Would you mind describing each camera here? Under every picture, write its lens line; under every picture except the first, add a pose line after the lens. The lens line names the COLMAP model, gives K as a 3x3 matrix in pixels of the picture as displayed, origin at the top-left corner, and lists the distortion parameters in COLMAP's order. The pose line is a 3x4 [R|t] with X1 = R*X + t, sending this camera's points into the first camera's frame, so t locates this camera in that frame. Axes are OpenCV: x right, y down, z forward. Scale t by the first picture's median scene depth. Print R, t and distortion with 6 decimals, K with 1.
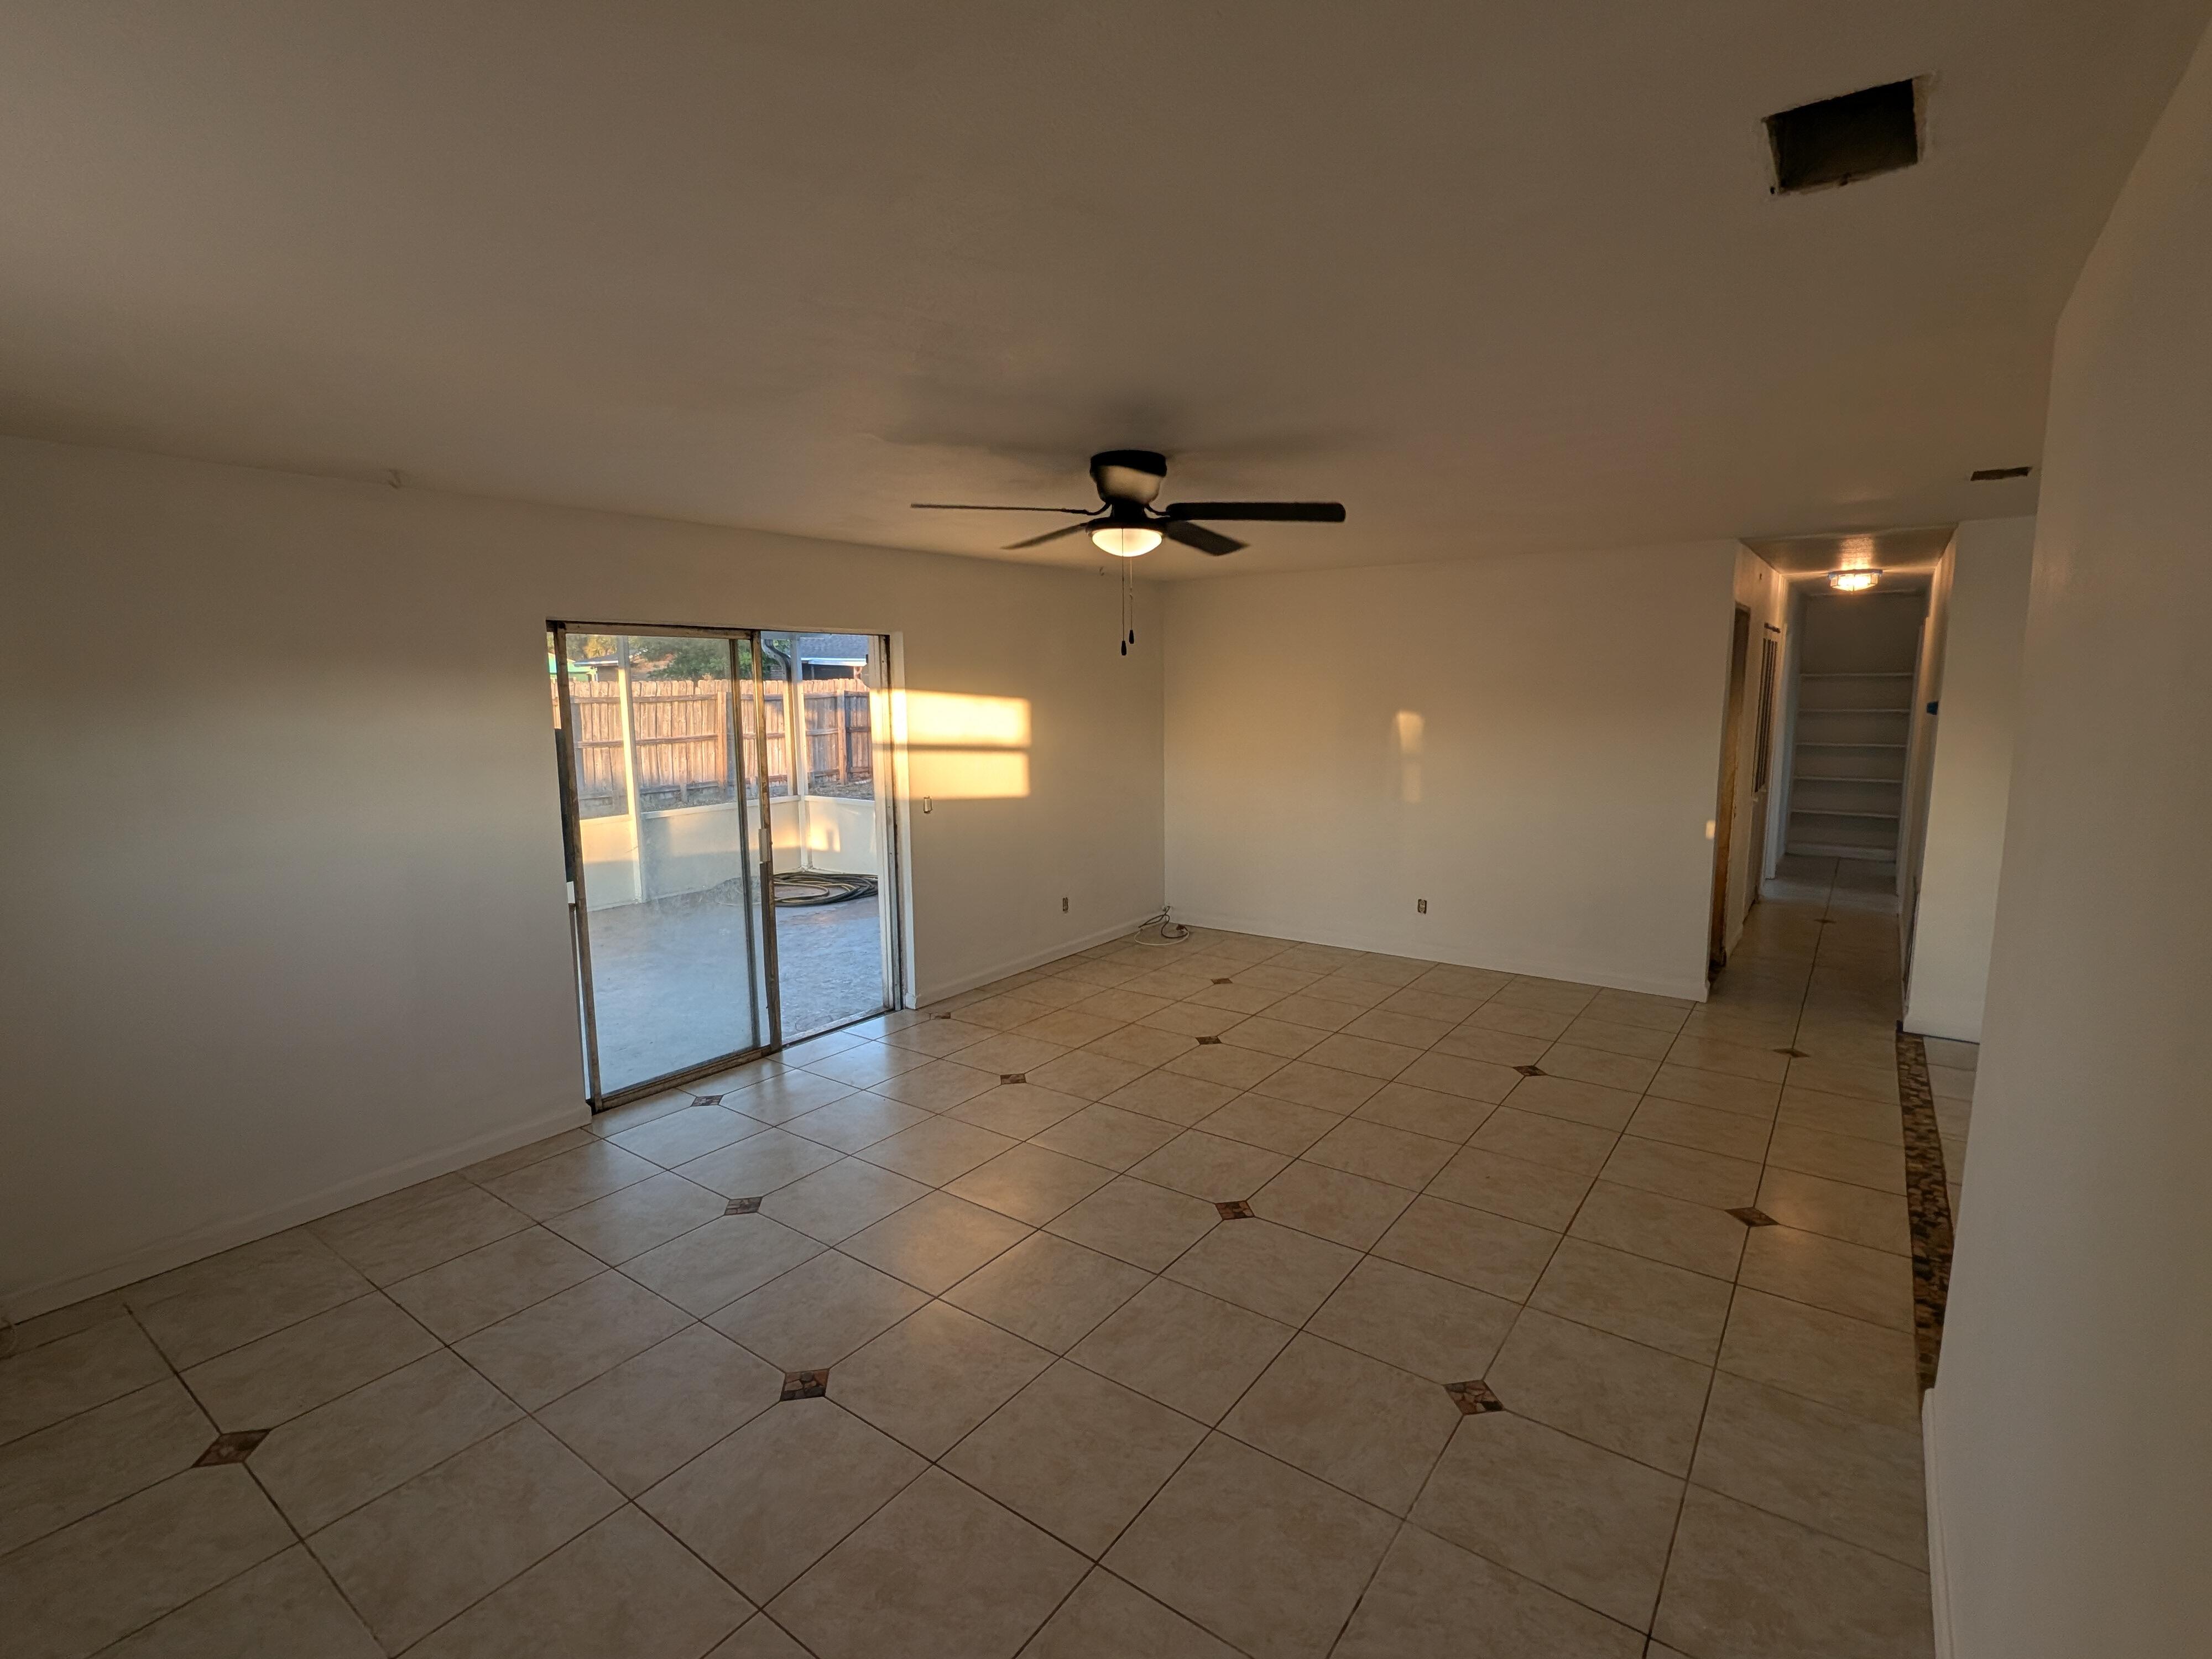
lens RADIAL K [[1038.2, 0, 1106.0], [0, 1038.2, 829.5], [0, 0, 1]] dist [0.005292, -0.000036]
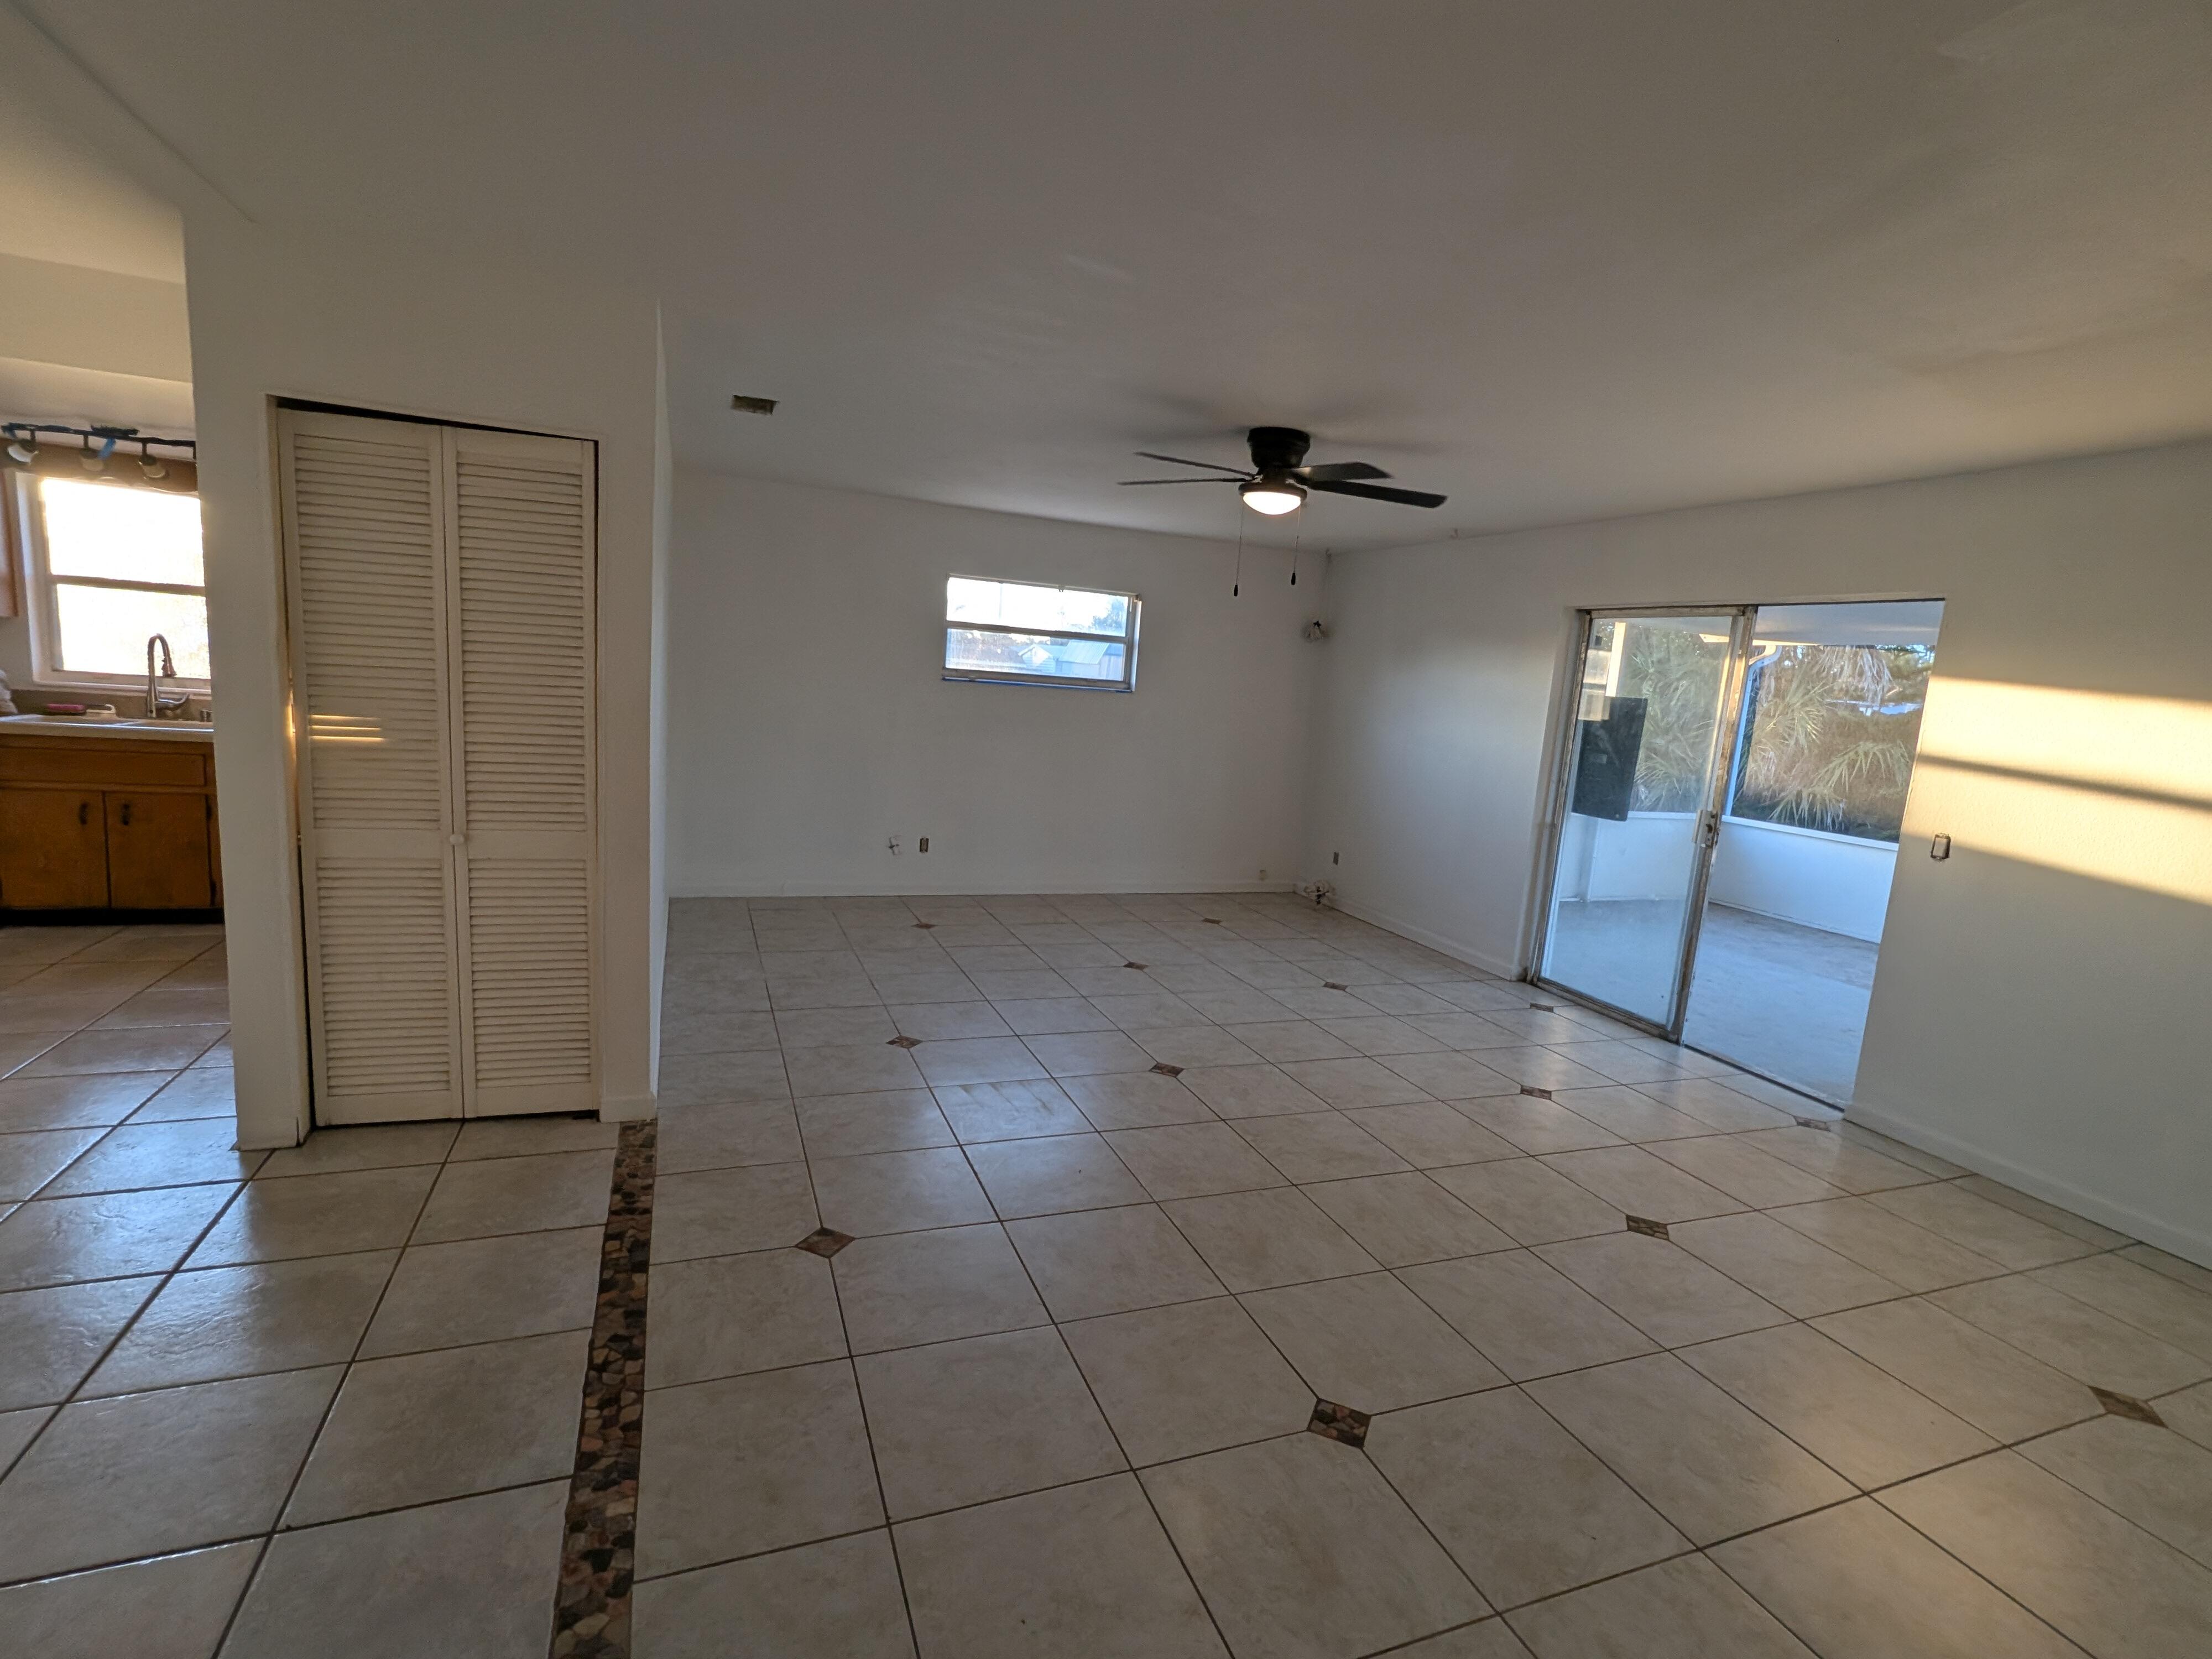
lens RADIAL K [[1044.8, 0, 1101.9], [0, 1044.8, 836.7], [0, 0, 1]] dist [-0.003469, 0.004844]
pose [[-0.532462, 0.100752, -0.840437, 0.765281], [-0.189095, 0.953640, 0.234124, -0.096000], [0.825062, 0.283585, -0.488725, 0.987285]]
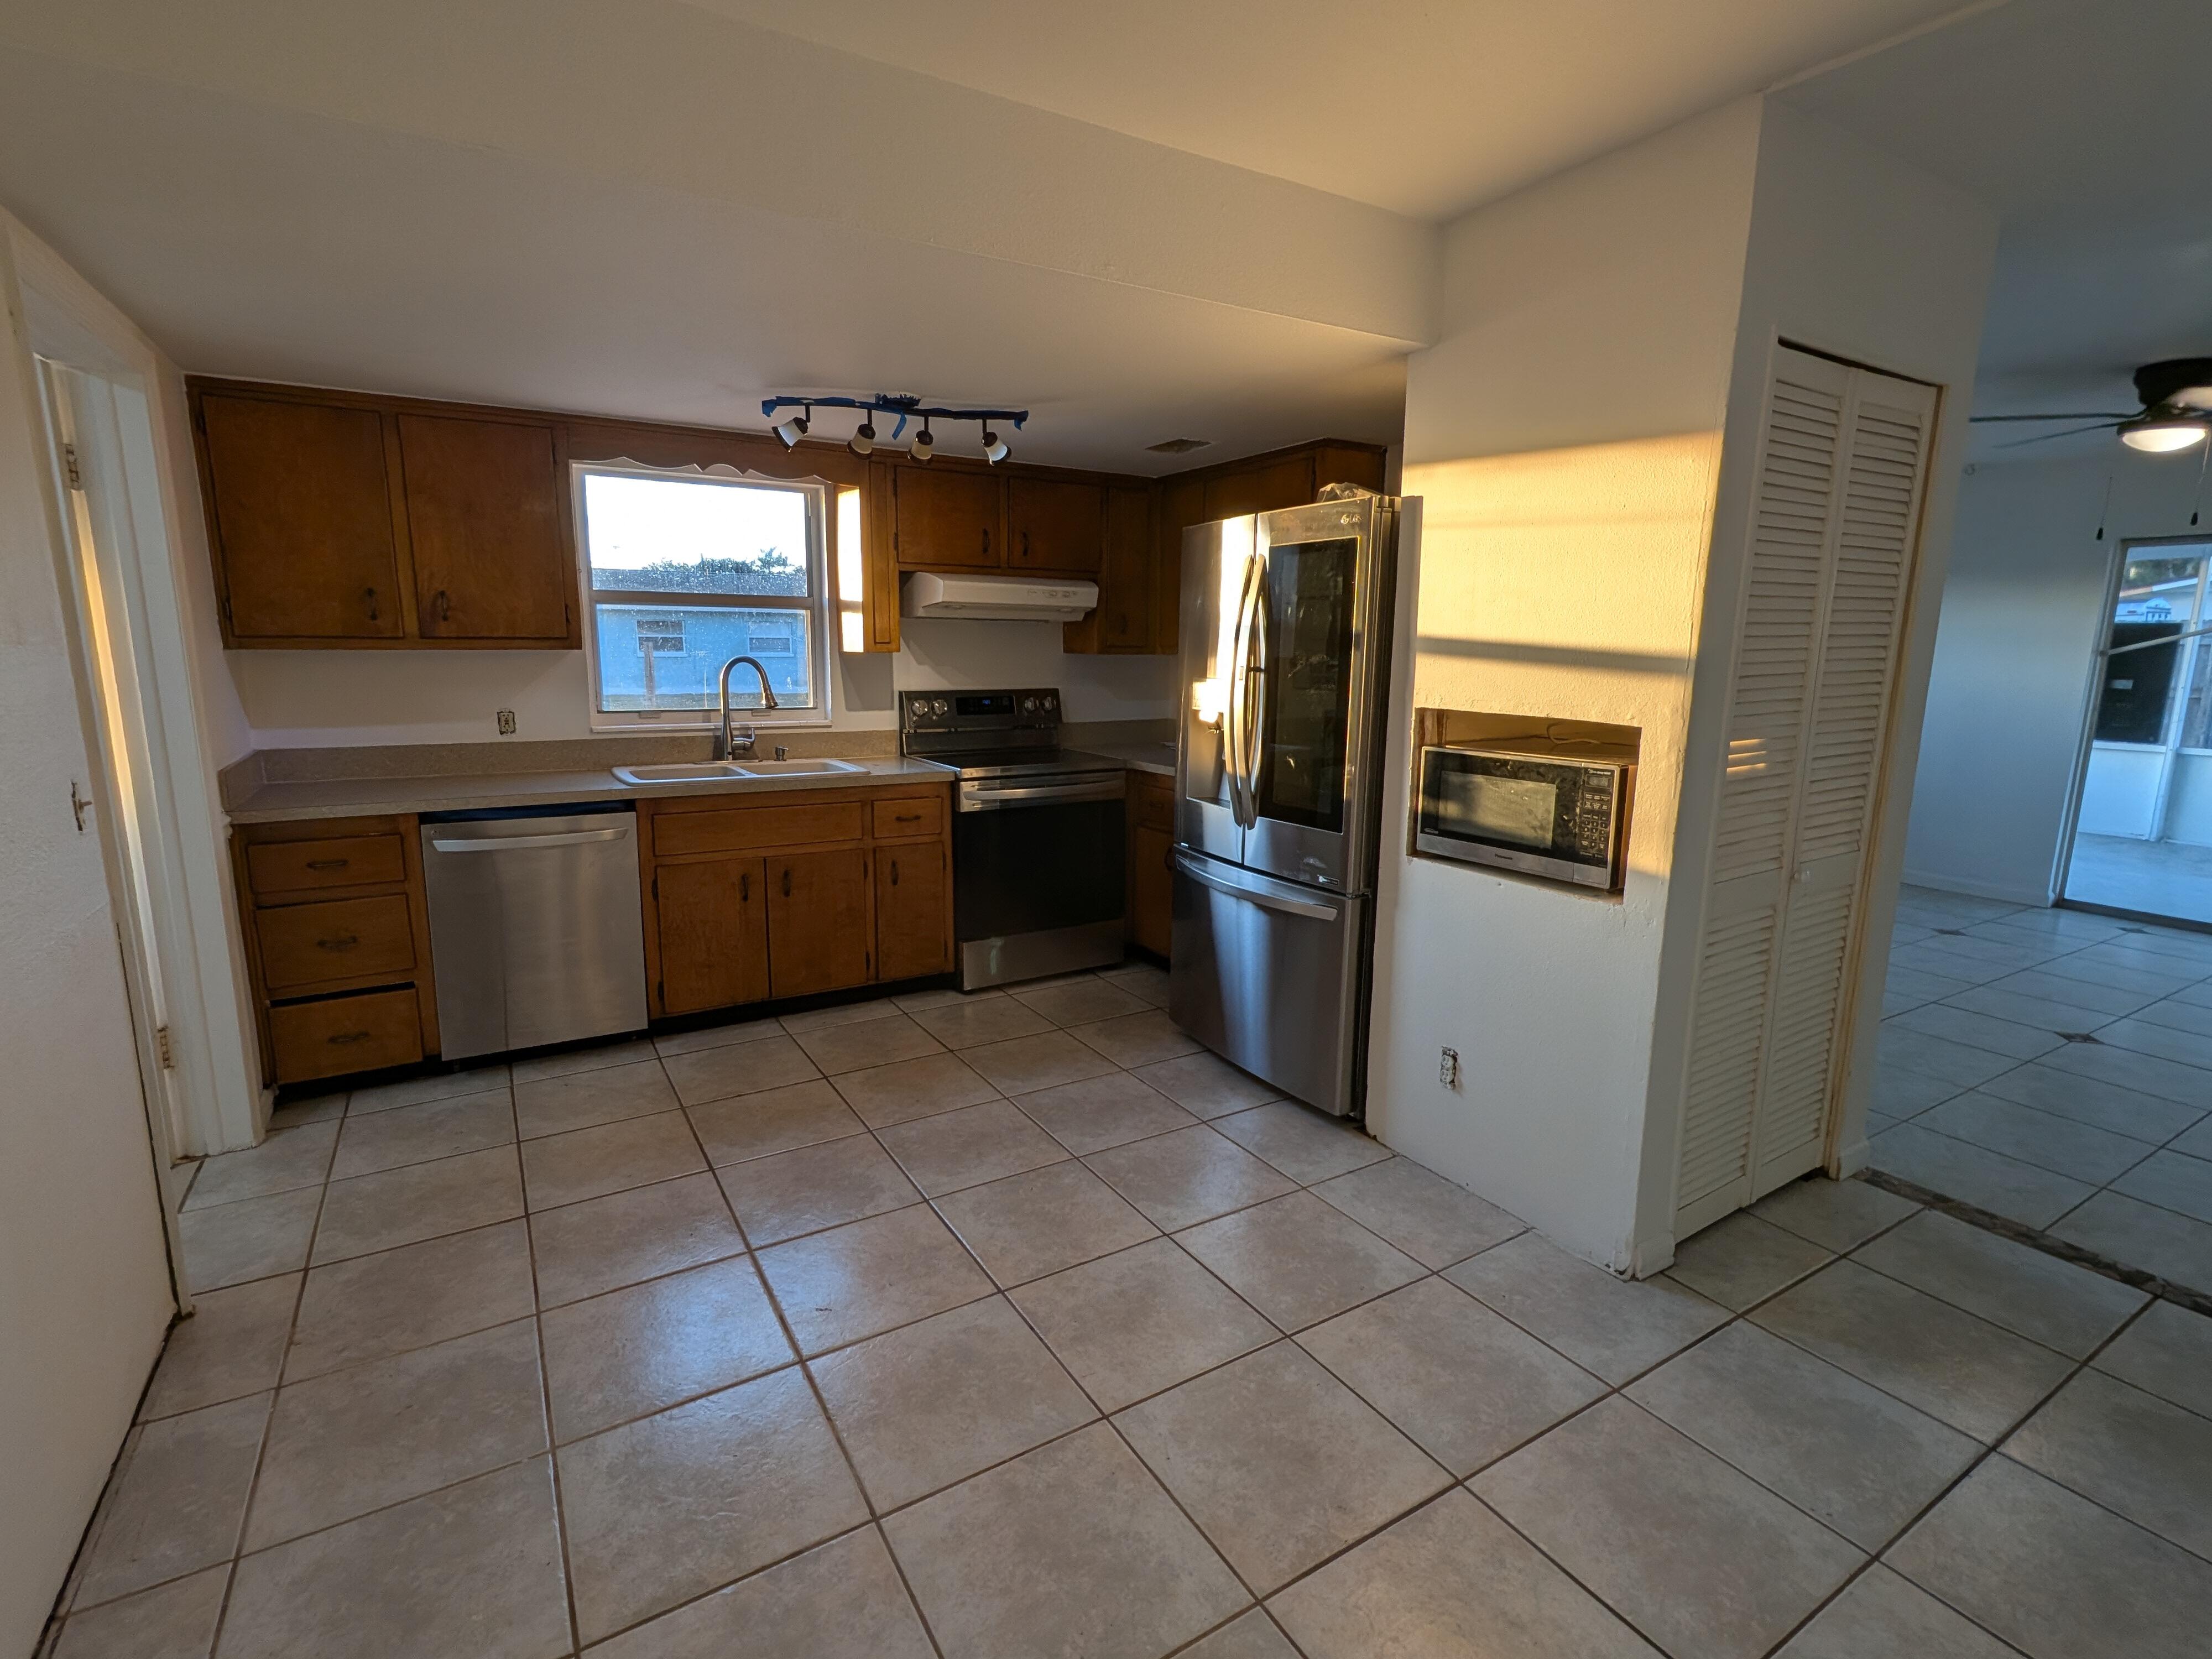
lens RADIAL K [[1046.6, 0, 1101.0], [0, 1046.6, 828.3], [0, 0, 1]] dist [0.000549, 0.000429]
pose [[-0.382518, 0.169463, -0.908275, 1.035322], [-0.138744, 0.961354, 0.237798, 0.018979], [0.913472, 0.216980, -0.344223, 0.265172]]
